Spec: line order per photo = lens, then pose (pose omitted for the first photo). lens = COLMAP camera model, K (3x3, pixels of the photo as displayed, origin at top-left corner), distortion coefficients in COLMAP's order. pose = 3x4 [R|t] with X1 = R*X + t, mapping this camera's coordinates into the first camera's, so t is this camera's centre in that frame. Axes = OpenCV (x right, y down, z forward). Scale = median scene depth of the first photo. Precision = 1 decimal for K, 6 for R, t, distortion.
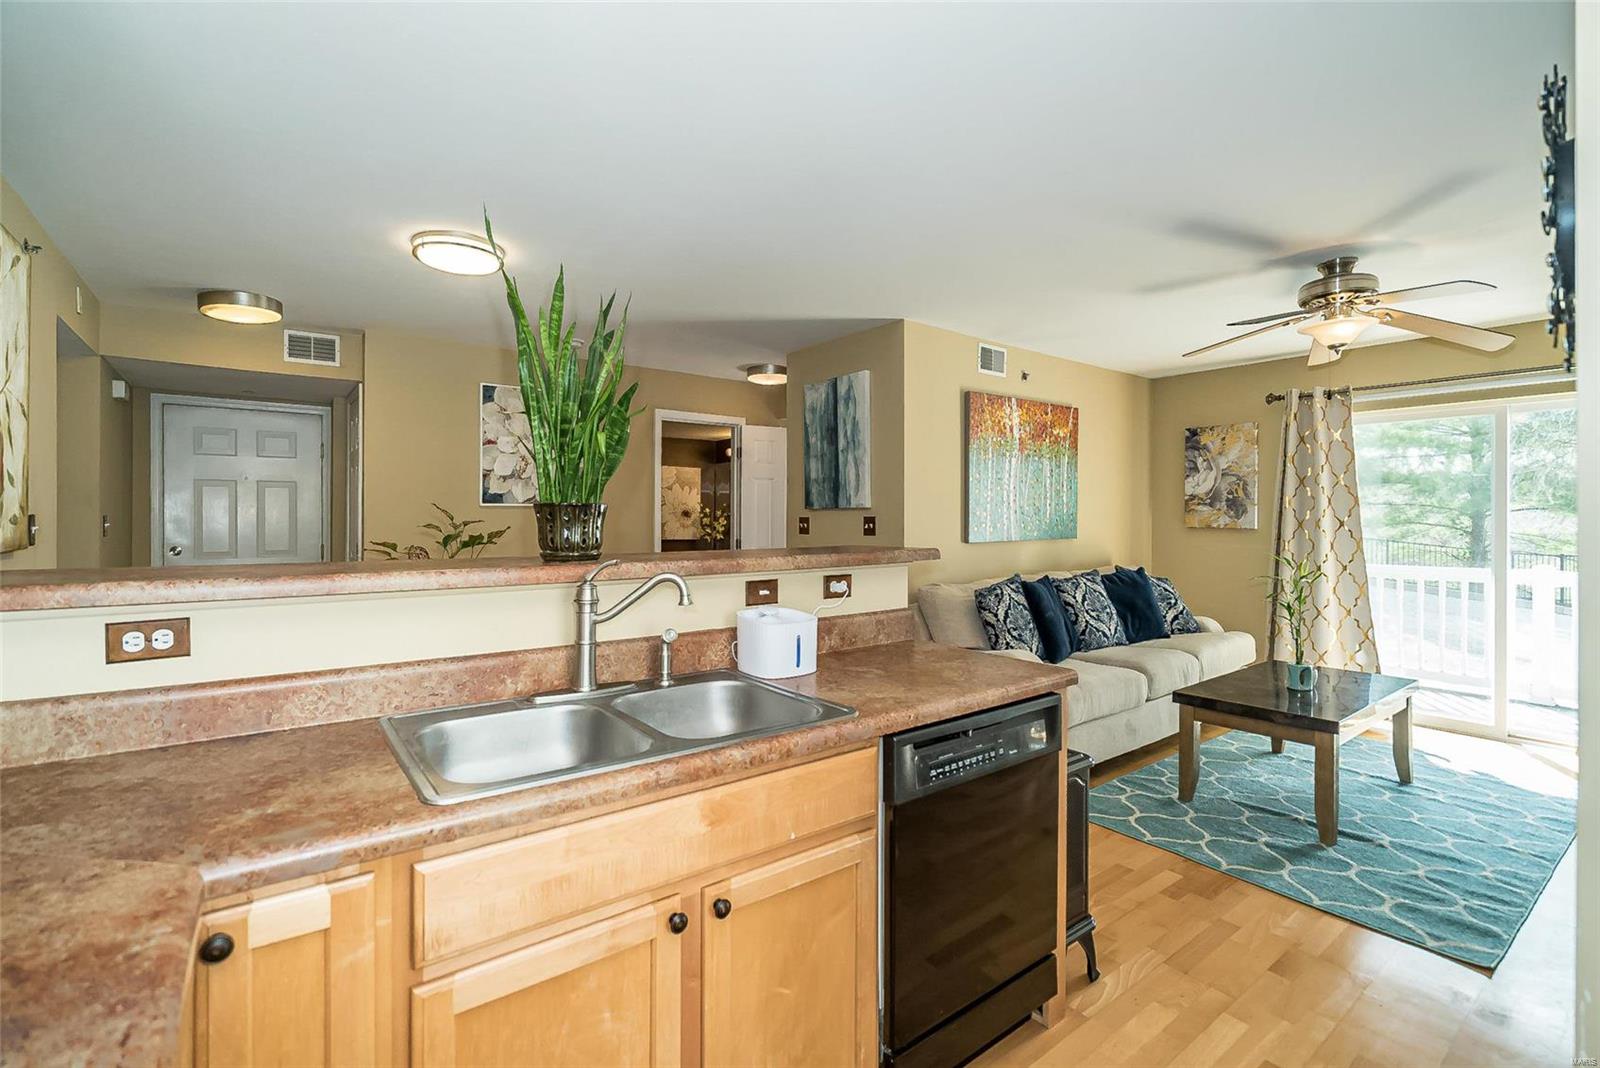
lens RADIAL K [[707.9, 0, 810.1], [0, 707.9, 520.1], [0, 0, 1]] dist [-0.000626, 0.000404]
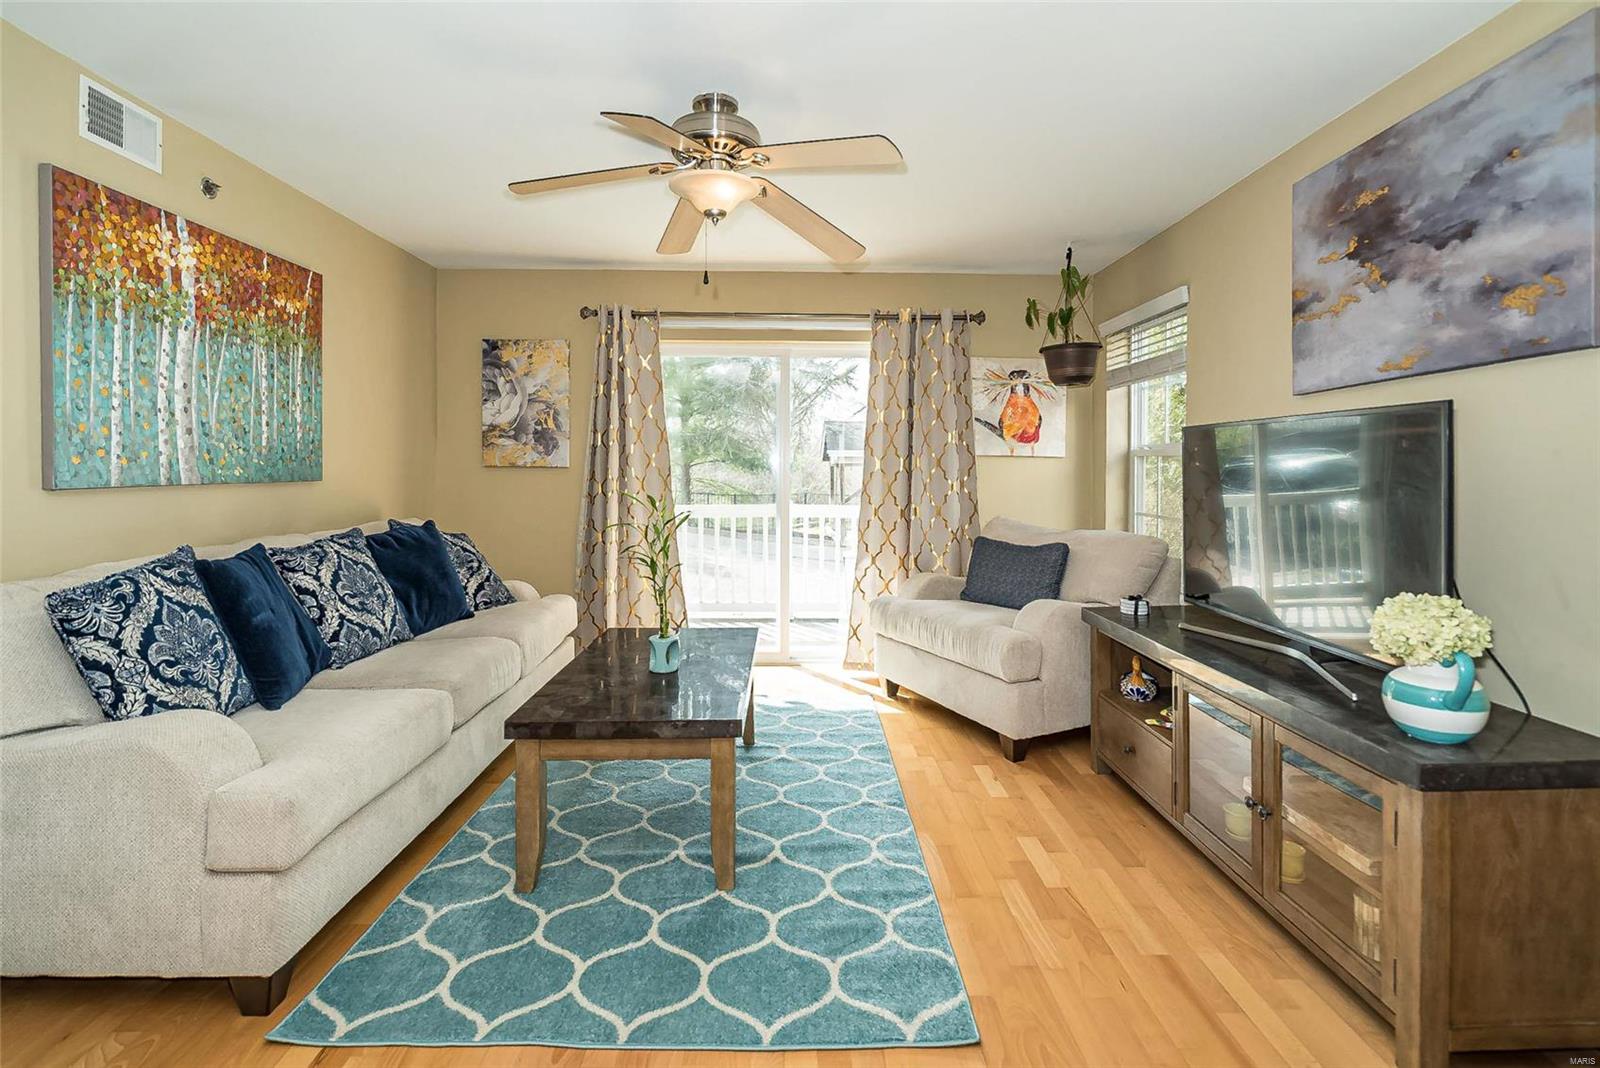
lens RADIAL K [[705.7, 0, 836.6], [0, 705.7, 485.2], [0, 0, 1]] dist [0.000074, 0.000814]
pose [[0.549869, -0.013930, 0.835135, 0.120292], [-0.003002, 0.999821, 0.018654, 0.019765], [-0.835246, -0.012765, 0.549729, 0.313757]]
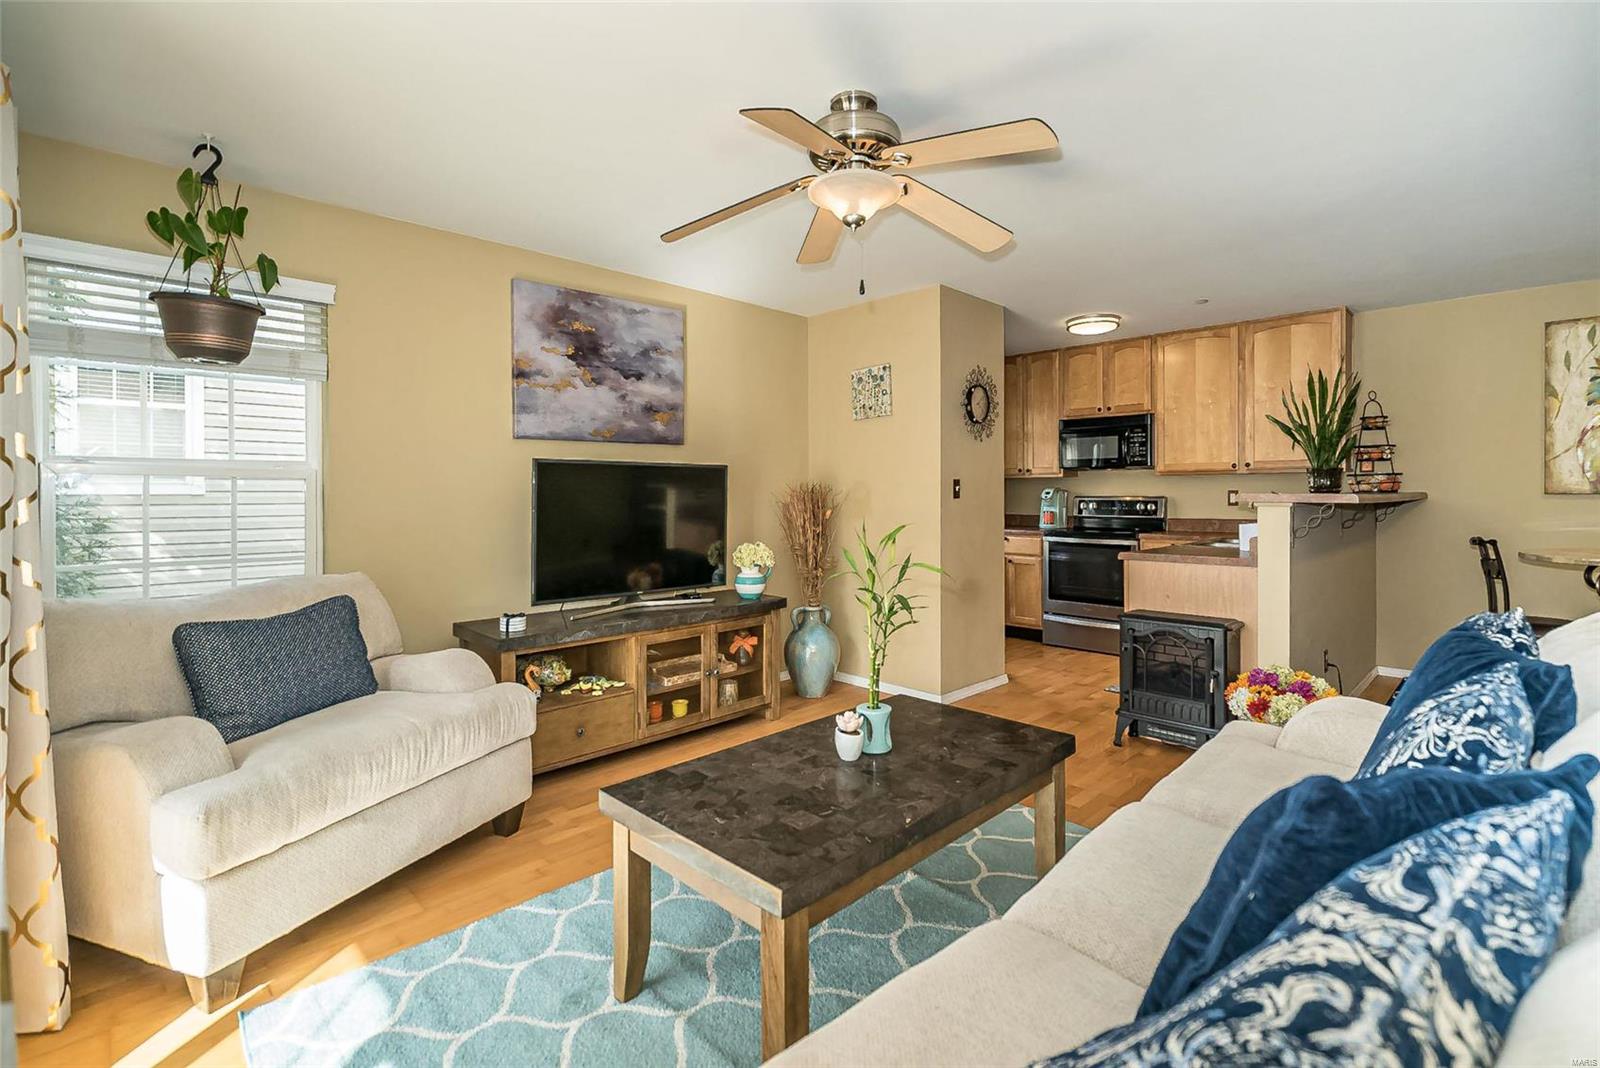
lens RADIAL K [[729.5, 0, 824.6], [0, 729.5, 487.2], [0, 0, 1]] dist [-0.000510, 0.000115]
pose [[-0.988627, -0.000096, -0.150391, 0.568106], [-0.000287, 0.999999, 0.001246, 0.008605], [0.150391, 0.001275, -0.988626, 1.097820]]
